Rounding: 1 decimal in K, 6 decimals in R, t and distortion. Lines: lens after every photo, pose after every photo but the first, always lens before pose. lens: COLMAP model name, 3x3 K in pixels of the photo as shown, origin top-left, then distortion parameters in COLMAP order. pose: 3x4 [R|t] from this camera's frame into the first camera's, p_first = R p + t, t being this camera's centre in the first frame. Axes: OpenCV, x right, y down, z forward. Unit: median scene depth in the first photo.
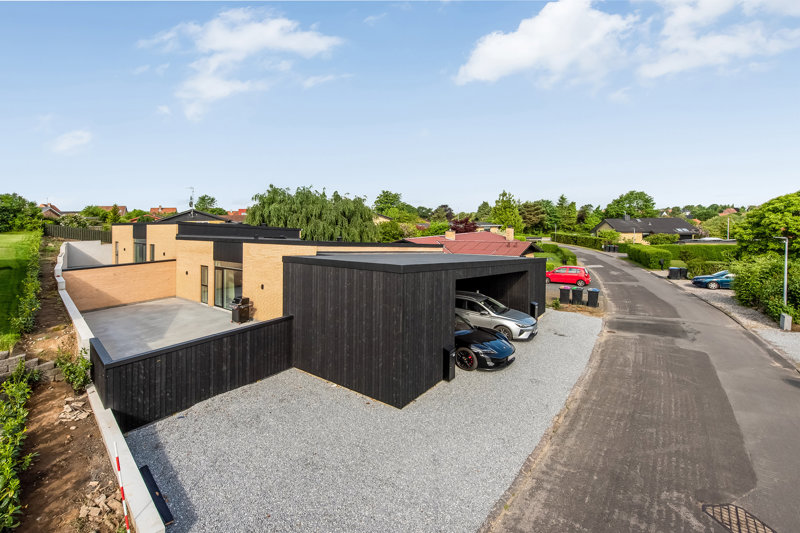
lens RADIAL K [[323.2, 0, 400.1], [0, 323.2, 263.3], [0, 0, 1]] dist [-0.000430, -0.000128]
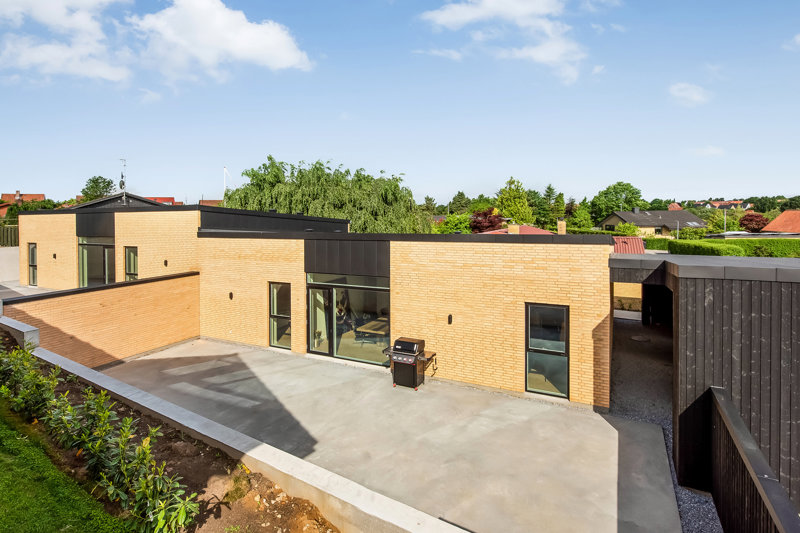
lens RADIAL K [[377.4, 0, 400.0], [0, 377.4, 268.0], [0, 0, 1]] dist [-0.004999, -0.000316]
pose [[0.981242, -0.024819, 0.191178, -0.279740], [0.023322, 0.999677, 0.010074, -0.010697], [-0.191366, -0.005426, 0.981504, 0.166332]]
